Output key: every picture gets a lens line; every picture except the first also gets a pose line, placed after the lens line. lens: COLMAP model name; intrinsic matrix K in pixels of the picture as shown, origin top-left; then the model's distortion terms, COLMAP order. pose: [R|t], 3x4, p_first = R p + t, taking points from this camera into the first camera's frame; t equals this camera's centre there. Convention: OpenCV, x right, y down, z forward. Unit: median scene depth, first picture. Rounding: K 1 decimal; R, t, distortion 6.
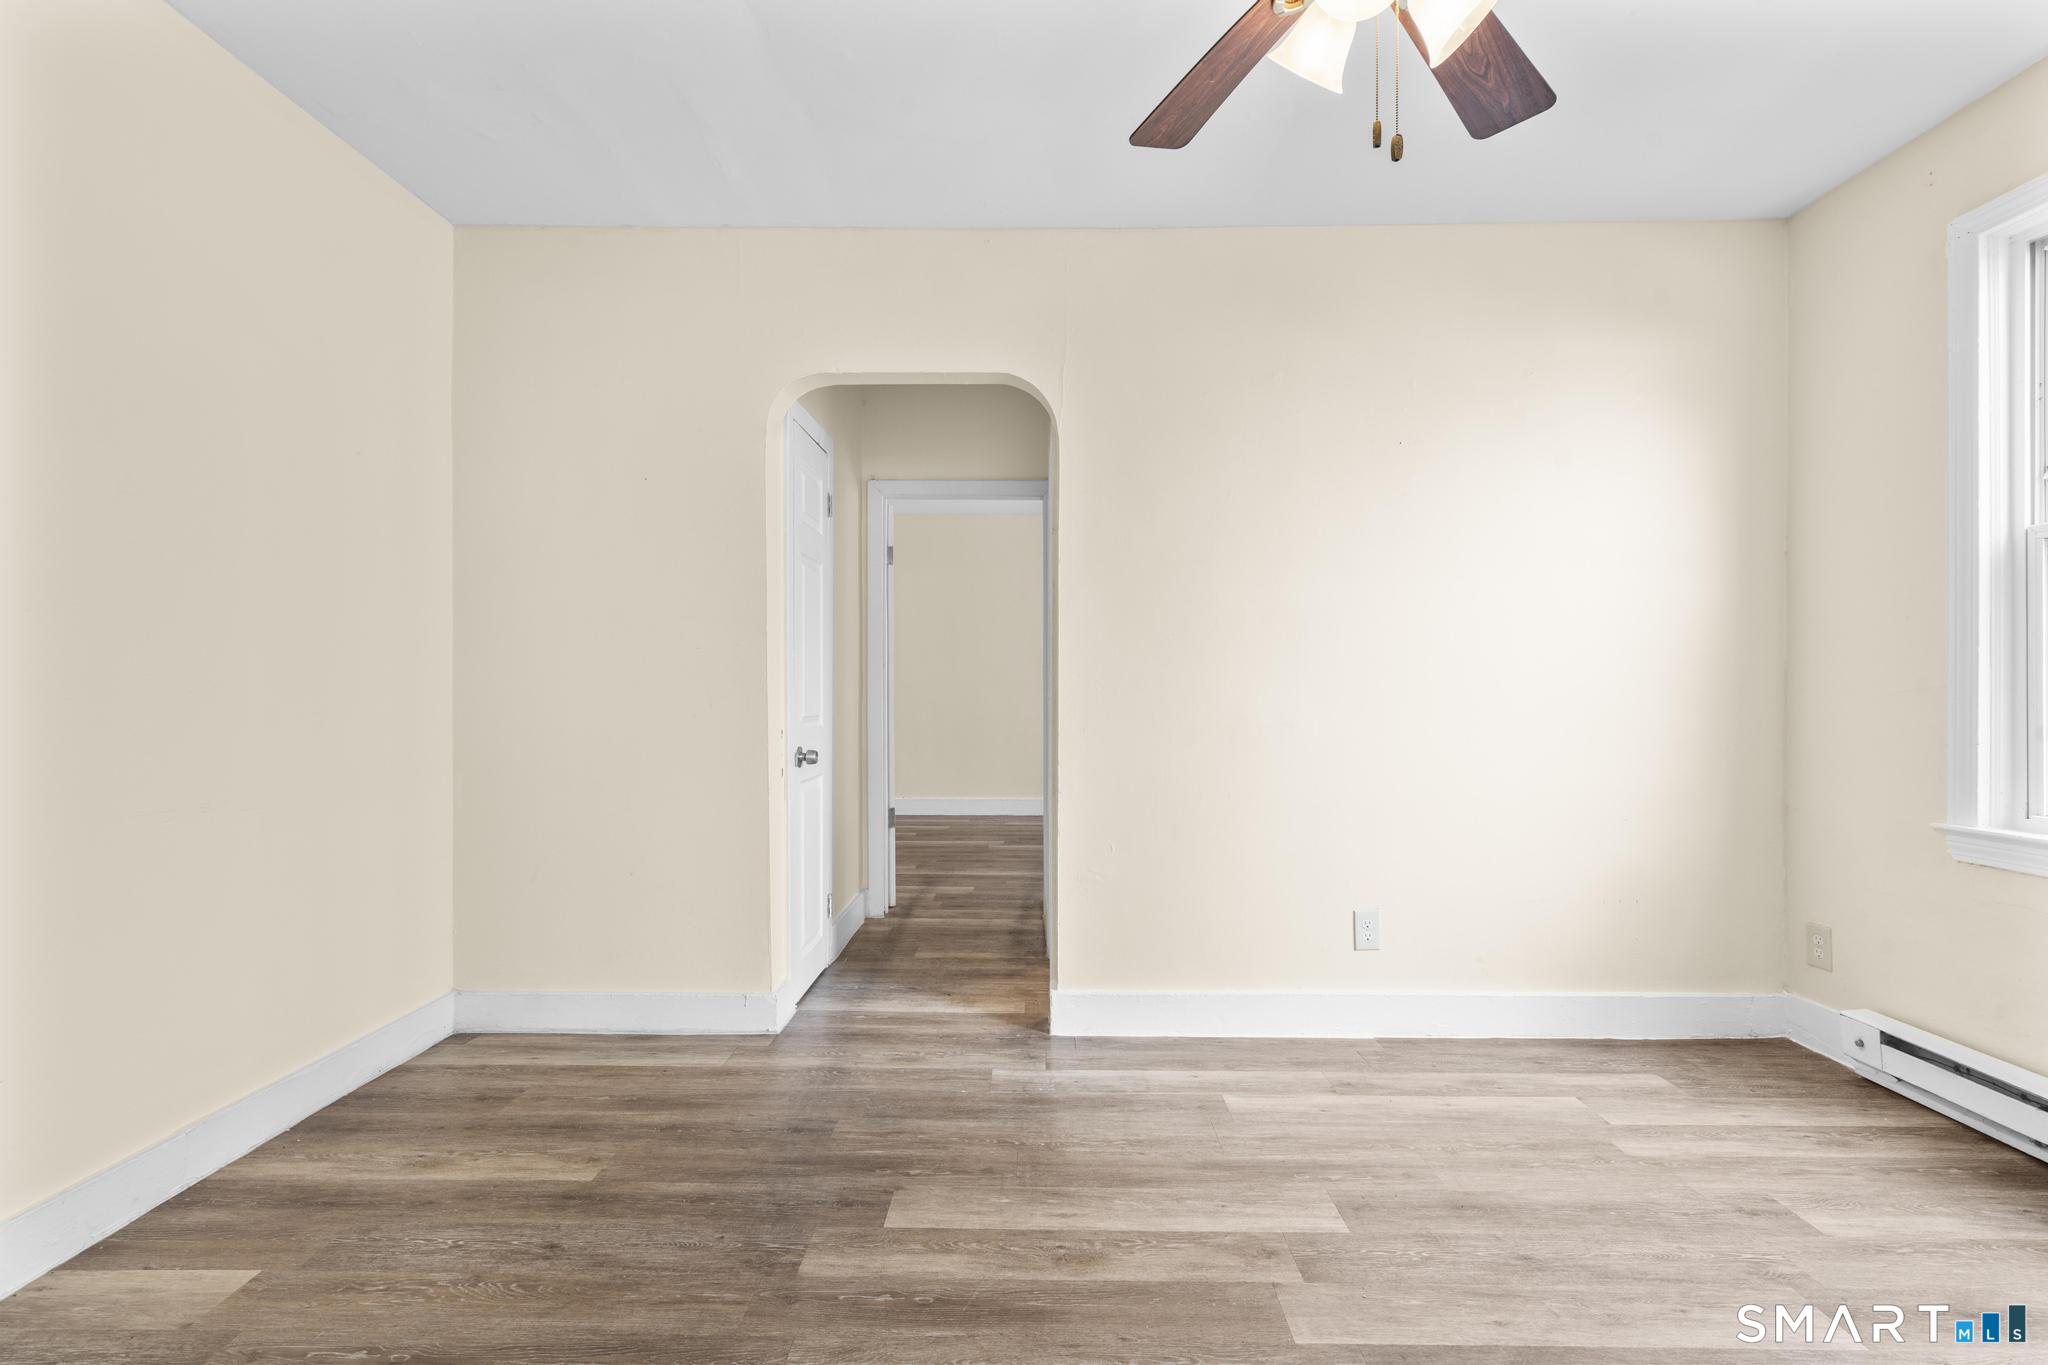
lens RADIAL K [[916.0, 0, 1023.6], [0, 916.0, 686.6], [0, 0, 1]] dist [-0.007217, 0.003043]
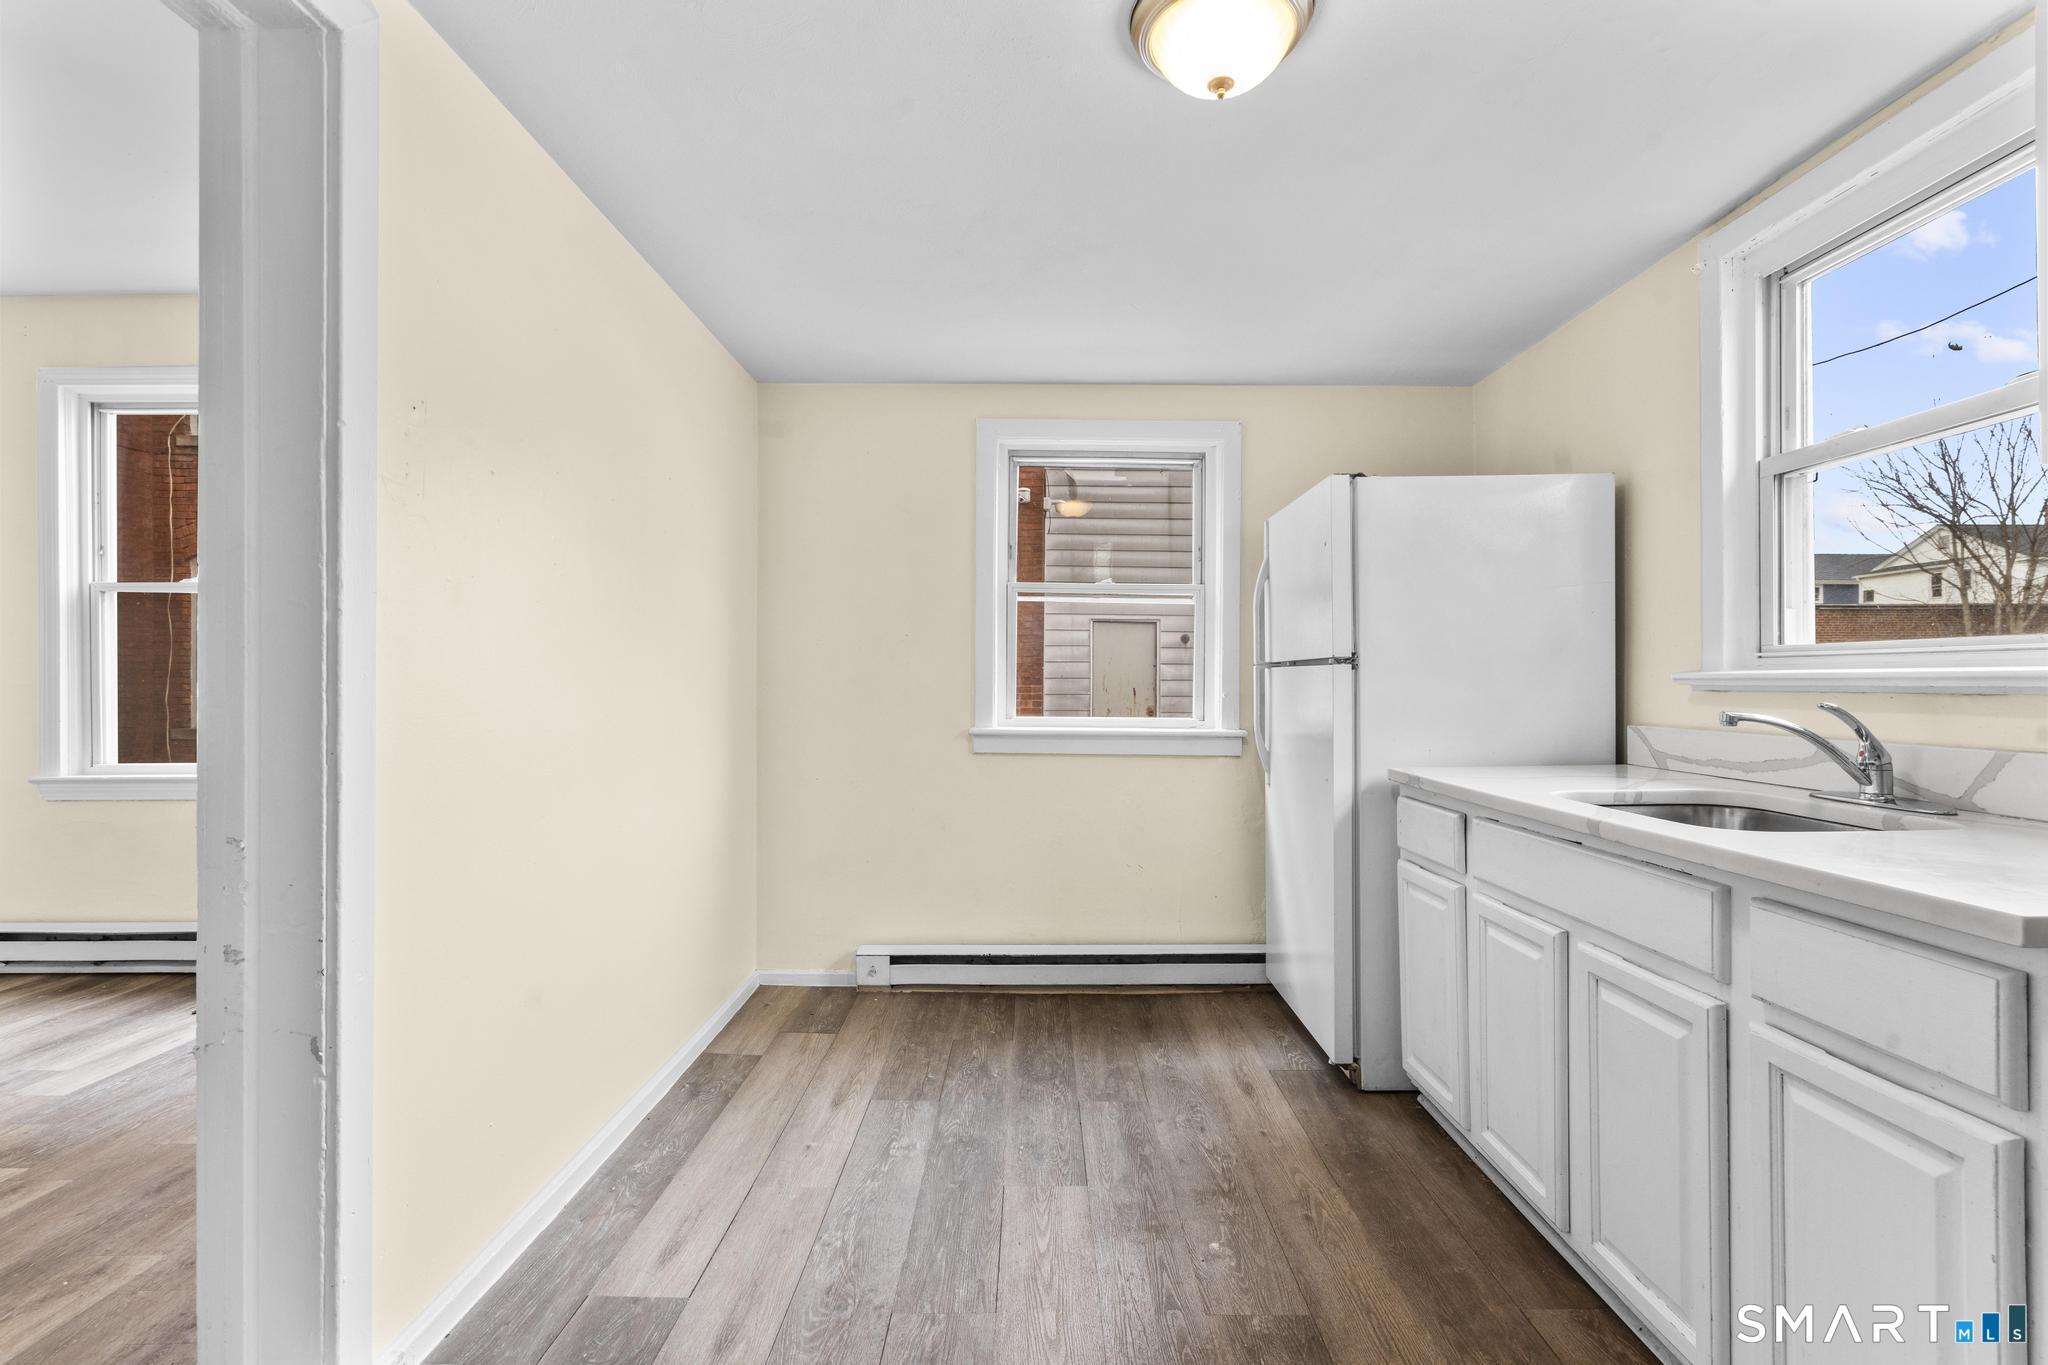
lens RADIAL K [[916.0, 0, 1019.8], [0, 916.0, 685.8], [0, 0, 1]] dist [-0.007217, 0.003043]
pose [[-0.005374, -0.005813, 0.999969, -0.471947], [0.001773, 0.999981, 0.005822, -0.002511], [-0.999984, 0.001804, -0.005363, -0.579304]]
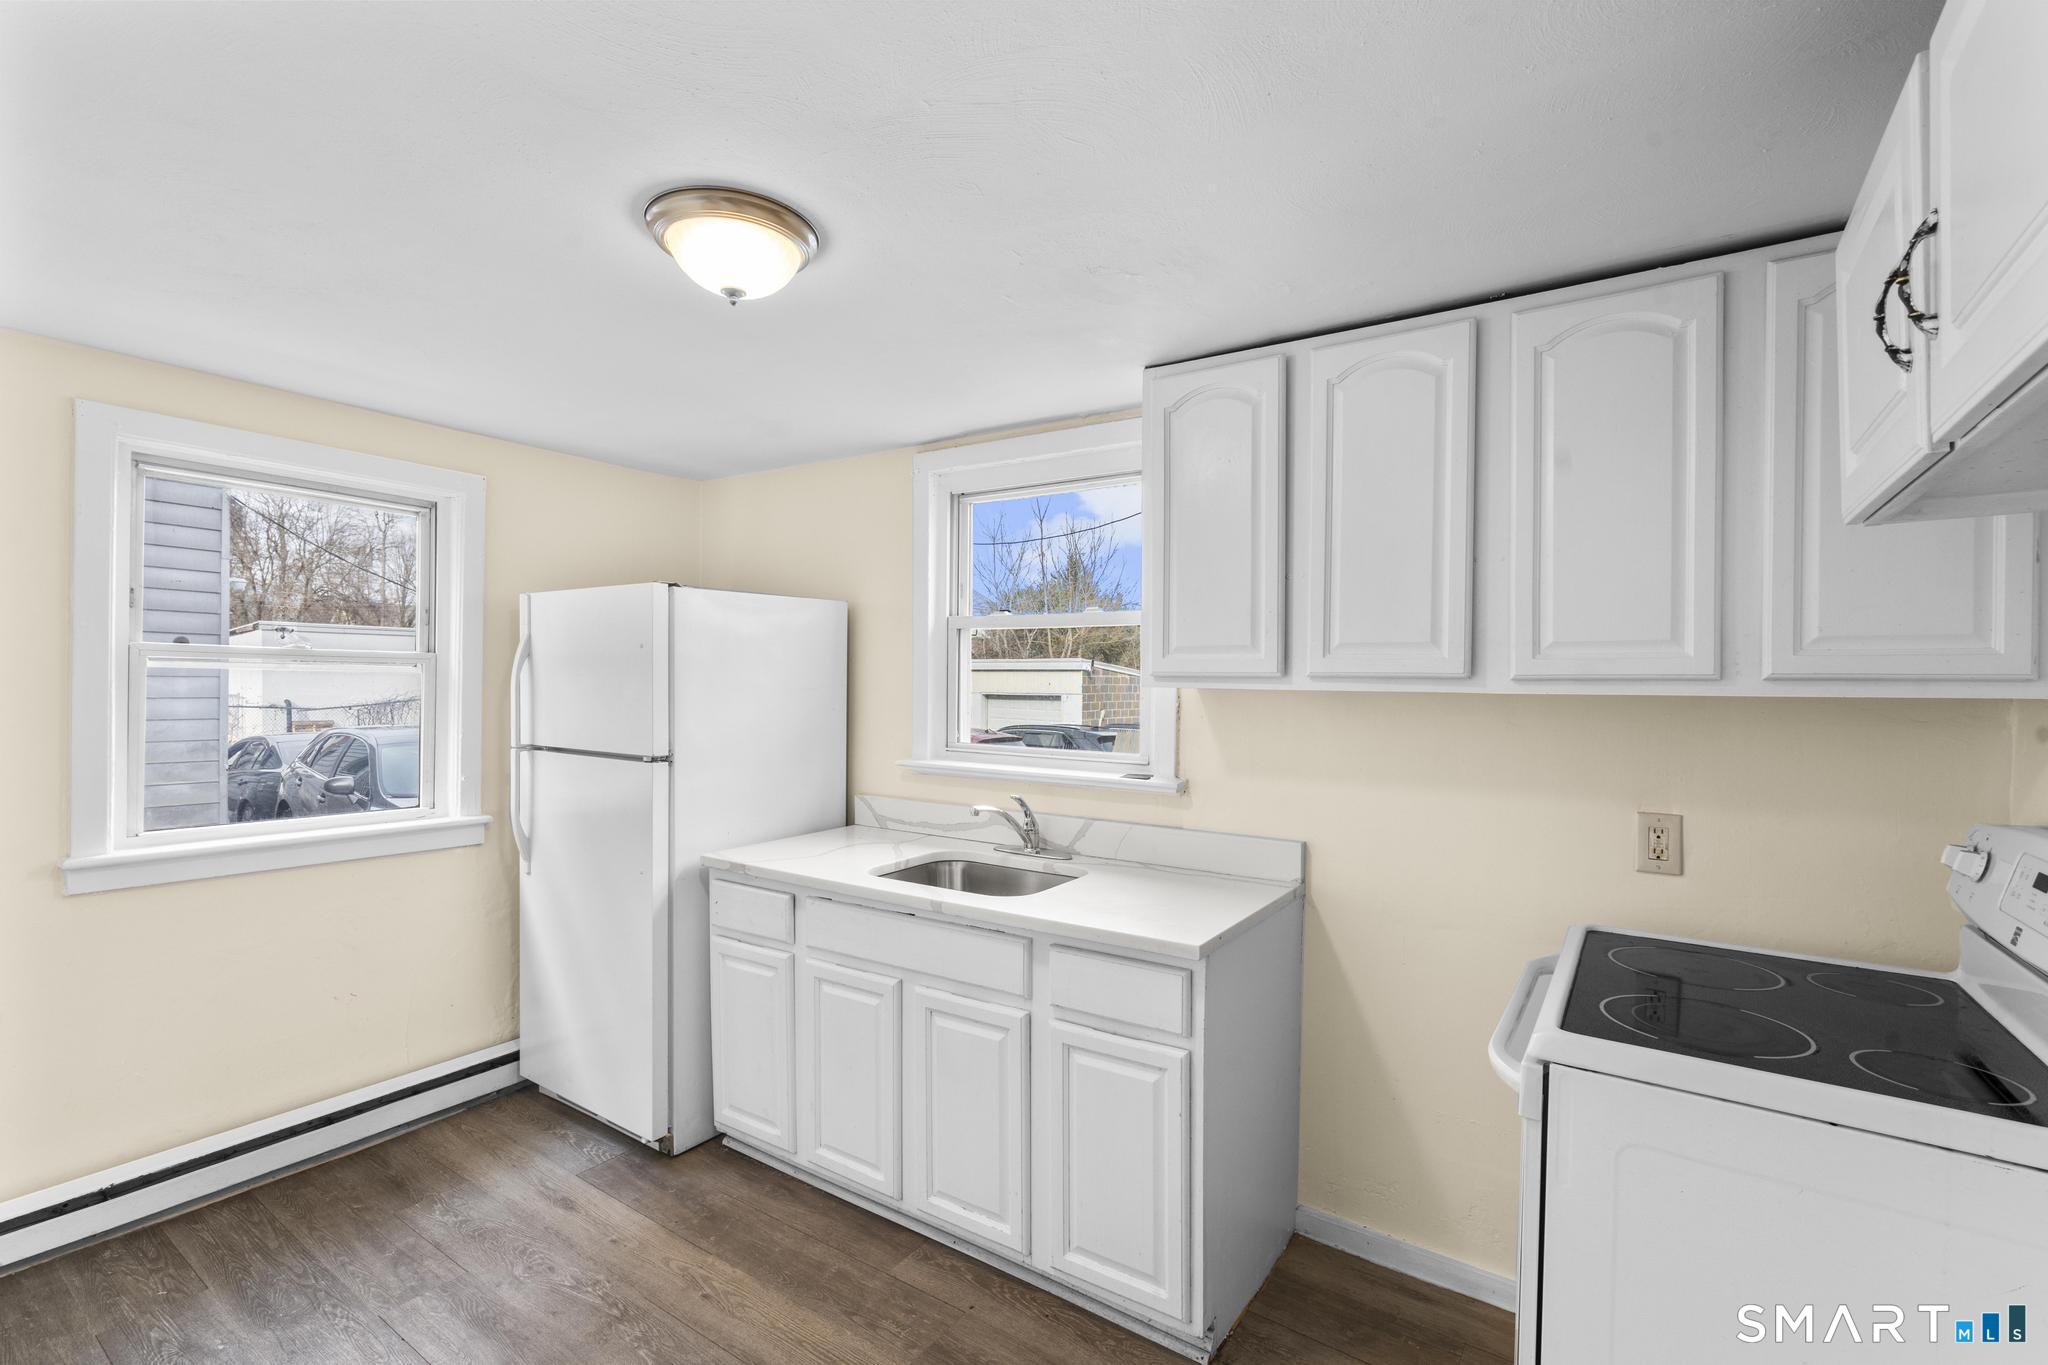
lens RADIAL K [[916.0, 0, 1016.3], [0, 916.0, 685.0], [0, 0, 1]] dist [-0.007217, 0.003043]
pose [[-0.834656, -0.013466, 0.550608, -0.394725], [-0.009587, 0.999905, 0.009921, -0.132184], [-0.550689, 0.003002, -0.834705, -0.260969]]
